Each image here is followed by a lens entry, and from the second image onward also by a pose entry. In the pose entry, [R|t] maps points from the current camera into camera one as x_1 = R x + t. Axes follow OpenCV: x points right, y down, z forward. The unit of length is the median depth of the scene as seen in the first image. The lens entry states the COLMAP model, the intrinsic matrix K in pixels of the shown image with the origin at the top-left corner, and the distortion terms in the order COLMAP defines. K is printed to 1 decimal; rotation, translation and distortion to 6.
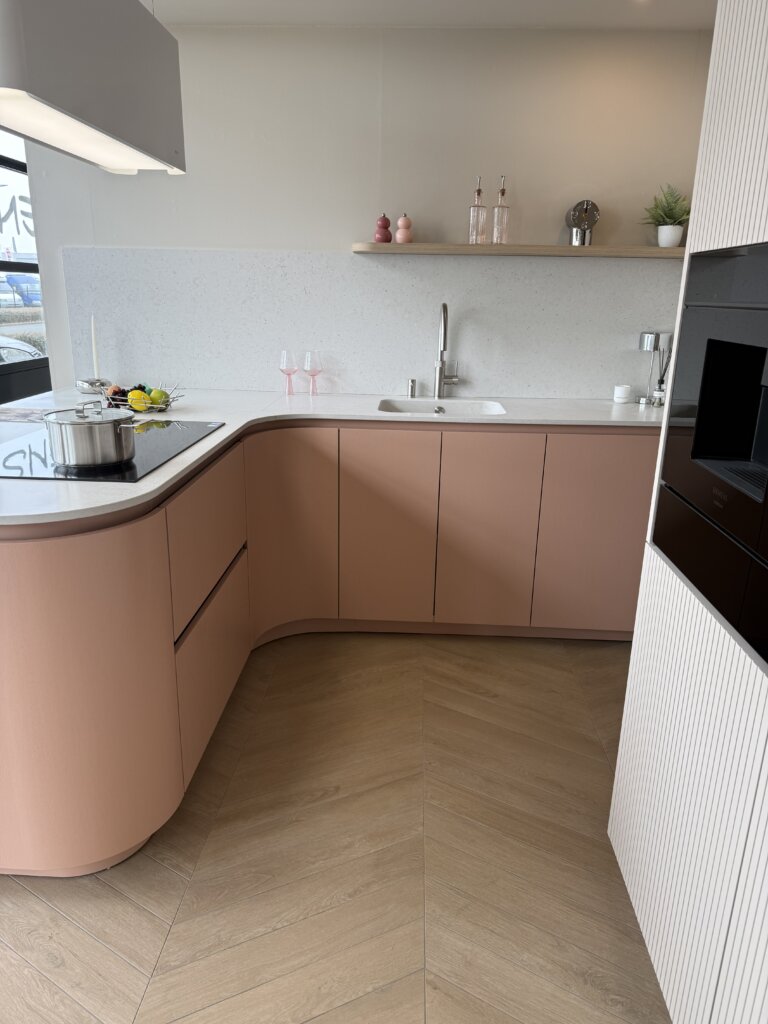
lens RADIAL K [[722.6, 0, 381.2], [0, 722.6, 509.4], [0, 0, 1]] dist [0.023082, -0.032395]
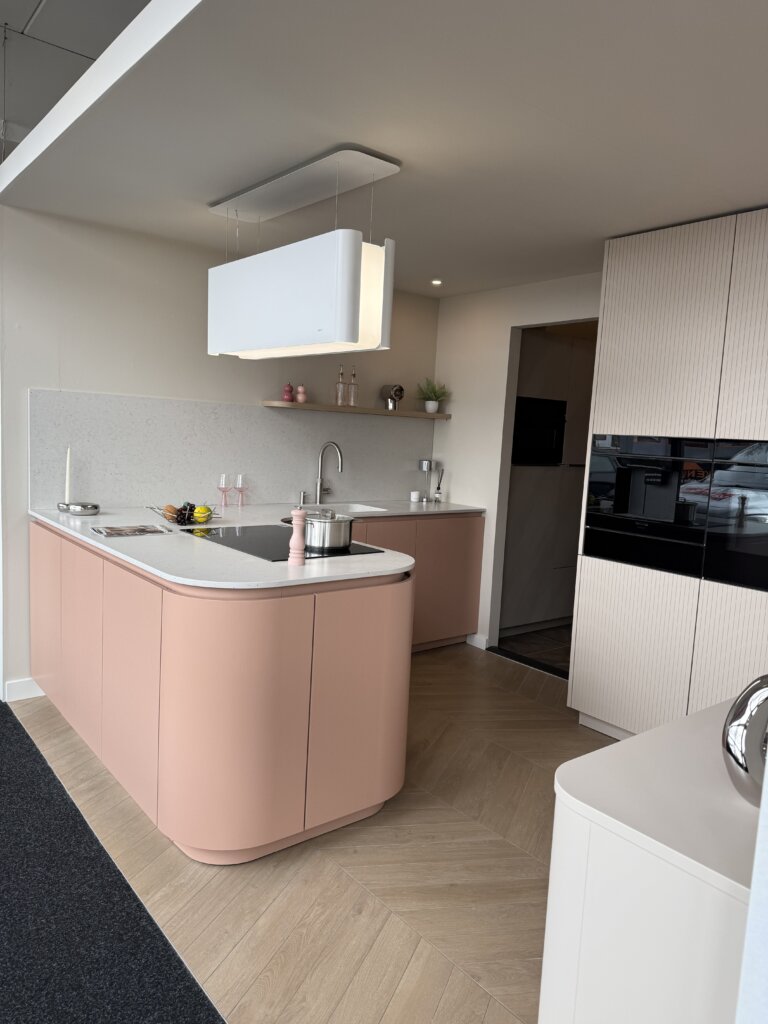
lens RADIAL K [[722.6, 0, 380.0], [0, 722.6, 517.1], [0, 0, 1]] dist [0.023082, -0.032395]
pose [[0.742572, -0.059135, 0.667150, -0.832630], [0.155481, 0.984103, -0.085829, 0.017178], [-0.651469, 0.167463, 0.739962, -0.163066]]
